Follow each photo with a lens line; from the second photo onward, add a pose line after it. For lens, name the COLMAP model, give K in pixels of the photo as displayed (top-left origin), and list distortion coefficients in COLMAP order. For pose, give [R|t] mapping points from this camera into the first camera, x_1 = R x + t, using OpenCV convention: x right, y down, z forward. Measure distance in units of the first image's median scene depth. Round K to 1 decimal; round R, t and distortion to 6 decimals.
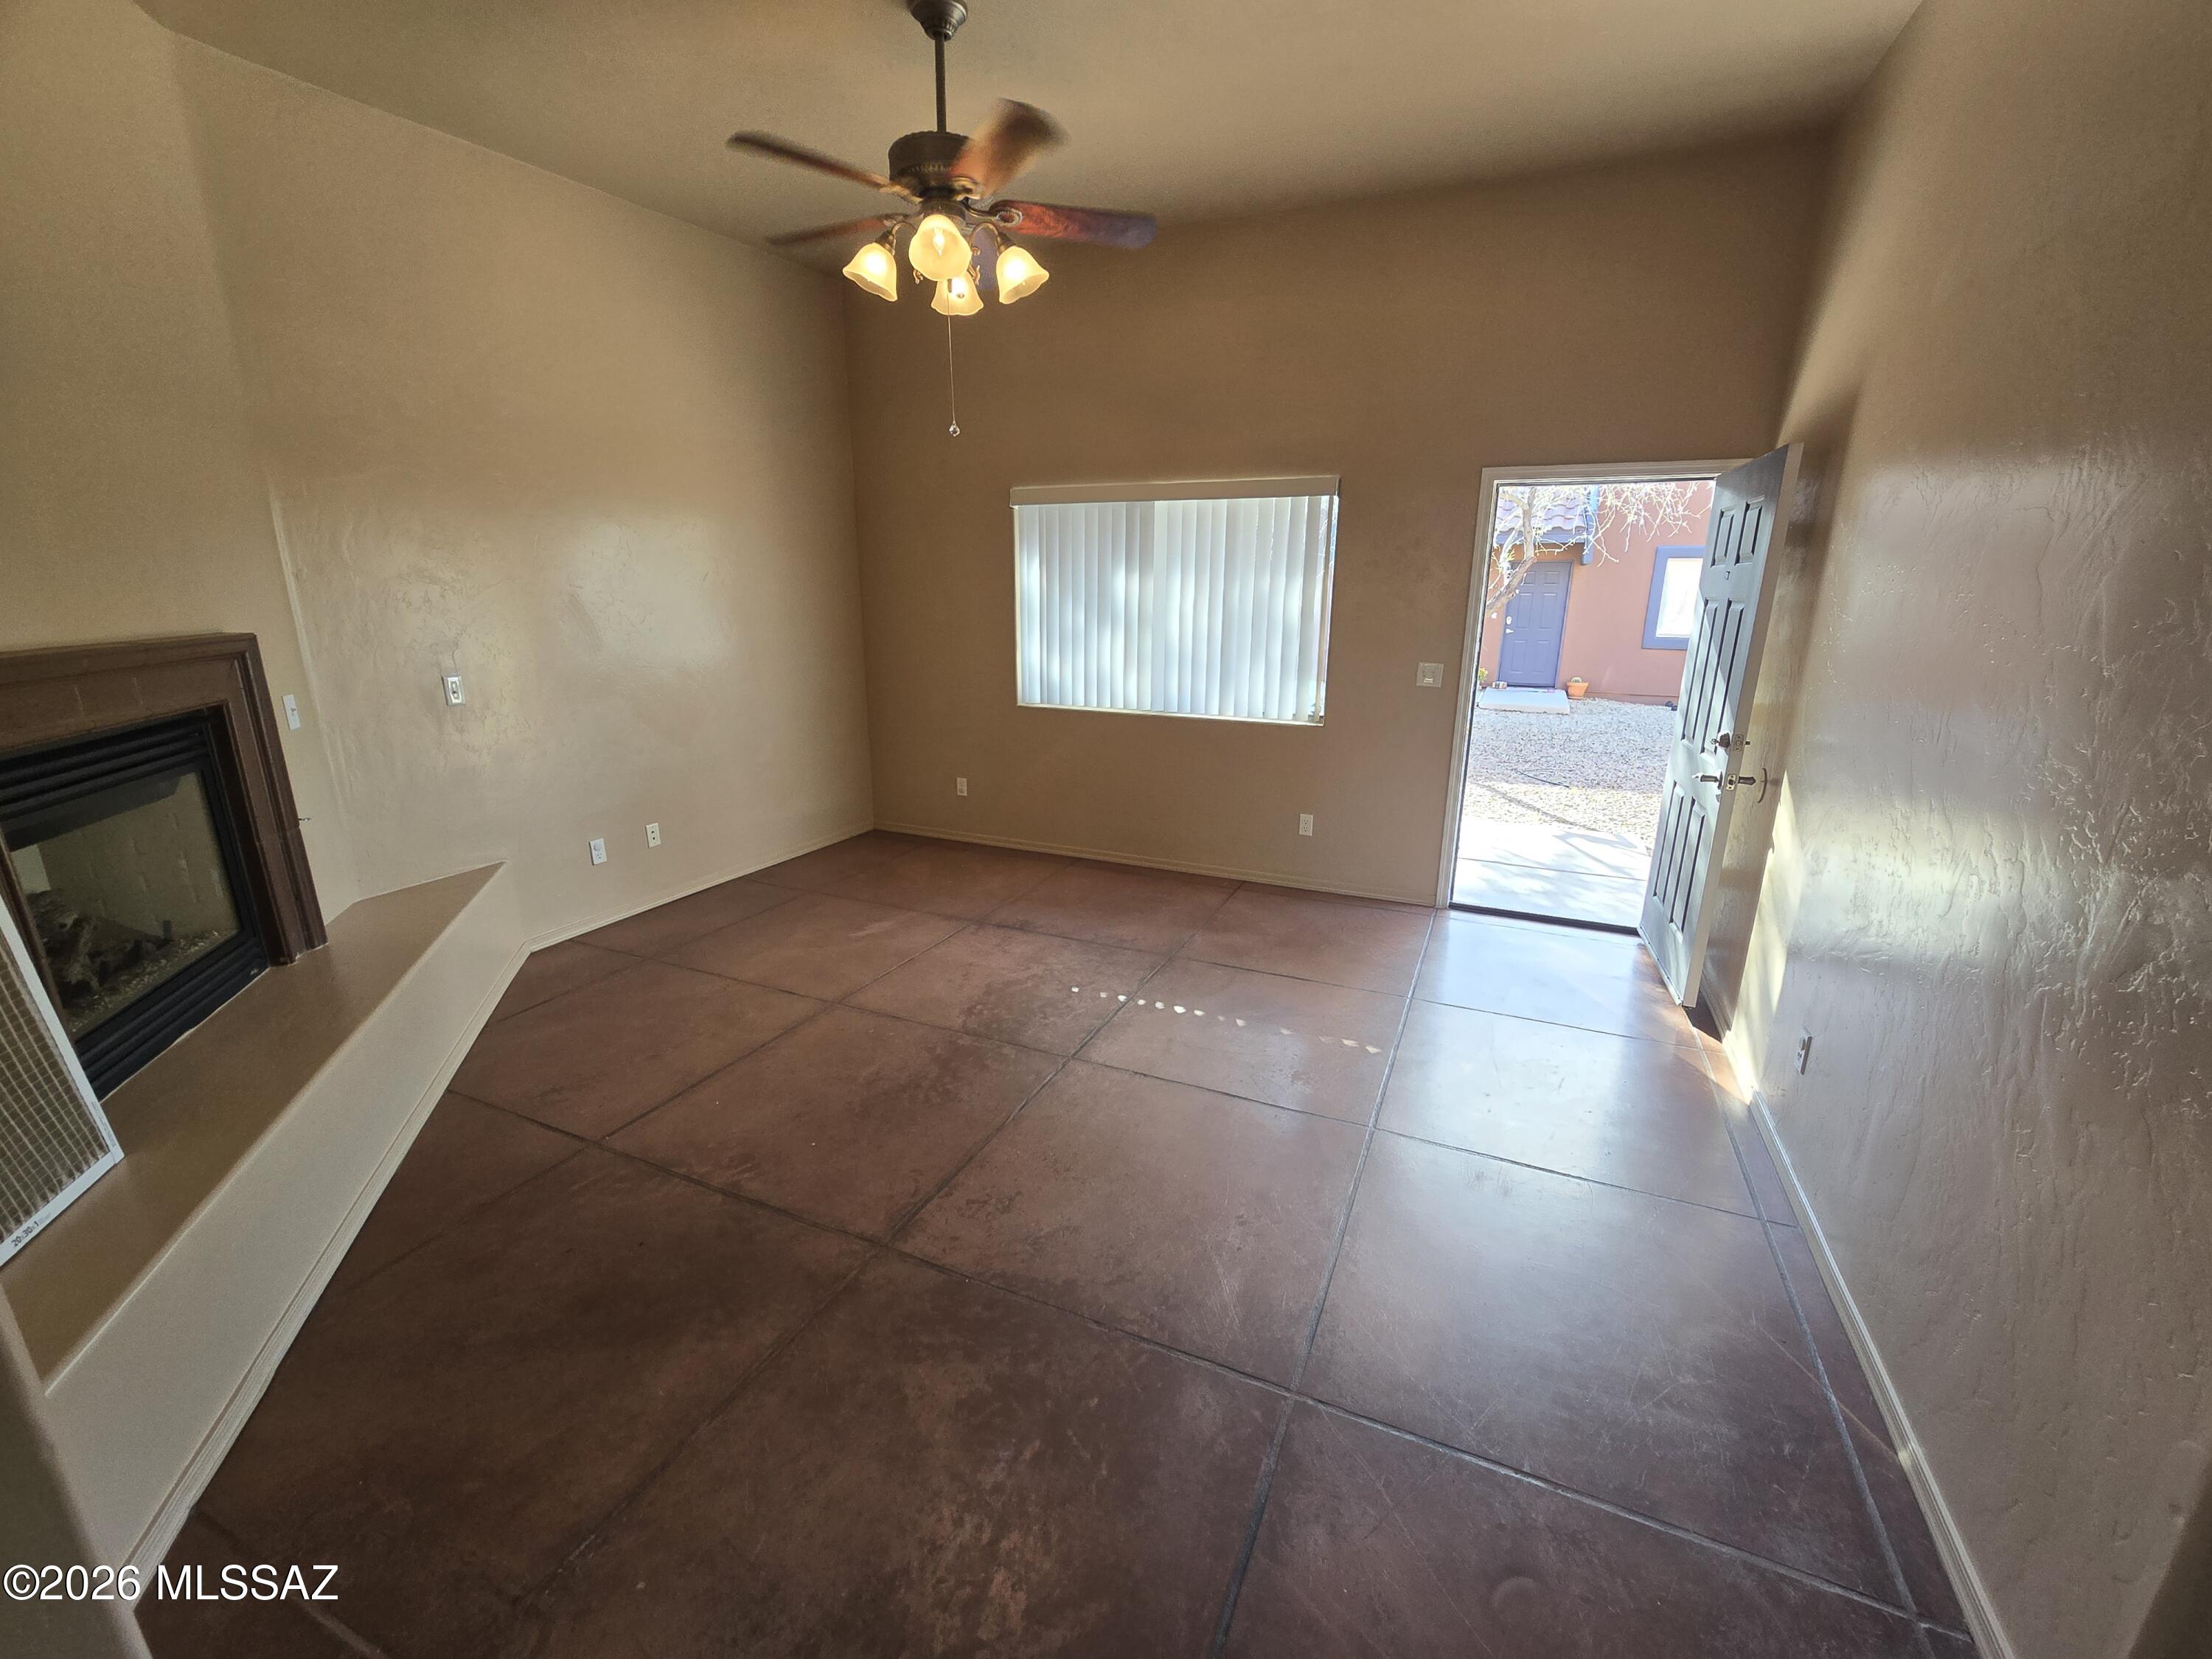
lens RADIAL K [[906.4, 0, 1107.7], [0, 906.4, 831.0], [0, 0, 1]] dist [-0.003074, 0.001633]
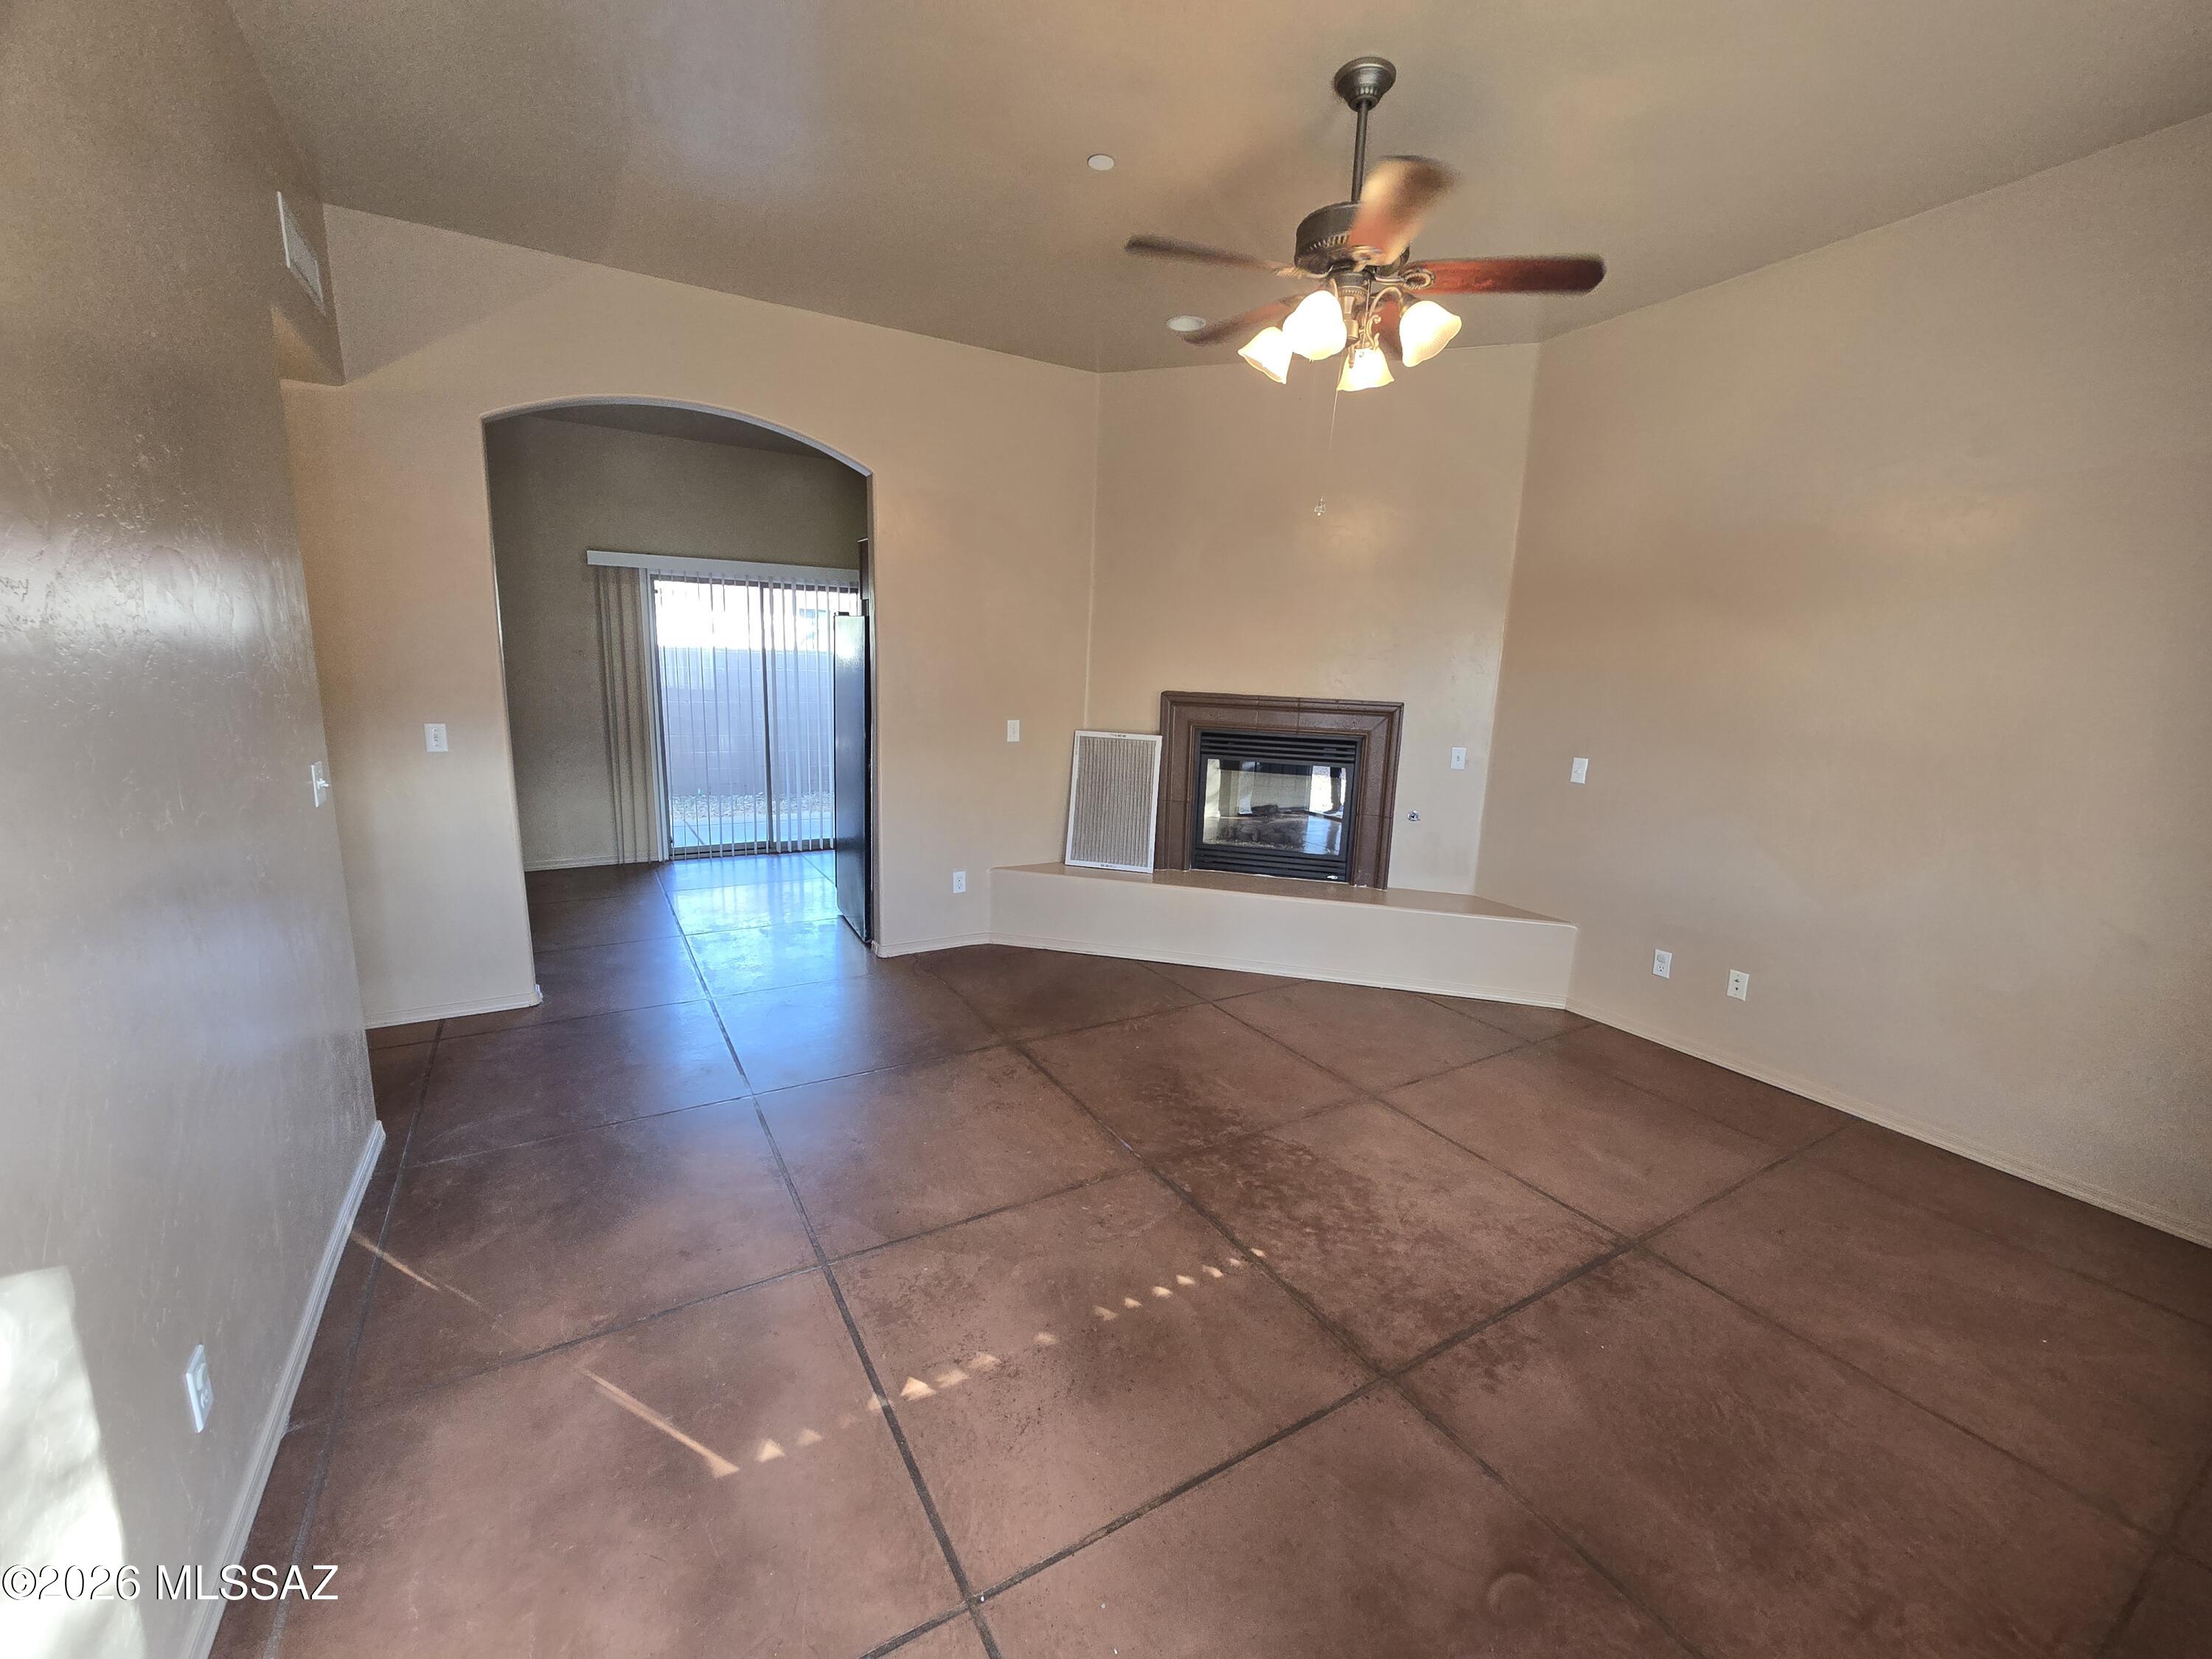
lens RADIAL K [[906.4, 0, 1106.4], [0, 906.4, 839.3], [0, 0, 1]] dist [-0.003074, 0.001633]
pose [[-0.574669, 0.127805, -0.808345, 0.617820], [-0.253193, 0.911506, 0.324115, -0.305516], [0.778234, 0.390926, -0.491455, 1.163127]]
